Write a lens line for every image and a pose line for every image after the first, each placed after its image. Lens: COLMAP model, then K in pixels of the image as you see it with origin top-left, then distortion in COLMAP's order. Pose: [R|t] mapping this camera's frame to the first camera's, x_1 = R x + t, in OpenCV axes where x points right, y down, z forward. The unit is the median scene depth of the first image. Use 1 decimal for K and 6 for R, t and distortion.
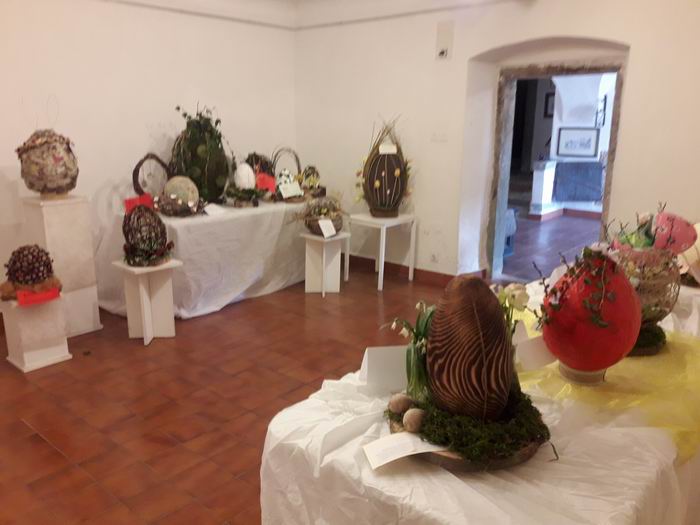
lens RADIAL K [[568.6, 0, 348.7], [0, 568.6, 264.3], [0, 0, 1]] dist [0.023026, -0.074870]
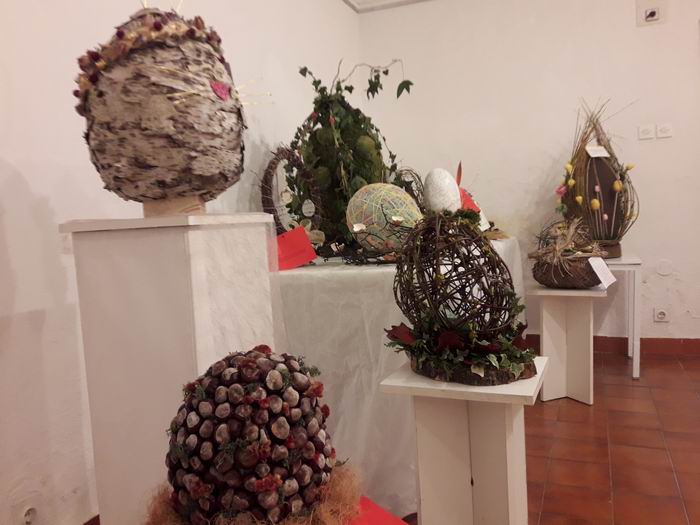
lens RADIAL K [[568.6, 0, 350.0], [0, 568.6, 259.4], [0, 0, 1]] dist [0.023026, -0.074870]
pose [[0.954126, -0.075047, 0.289848, -0.423897], [0.124533, 0.979837, -0.156240, -0.019899], [-0.272279, 0.185168, 0.944234, 0.532433]]
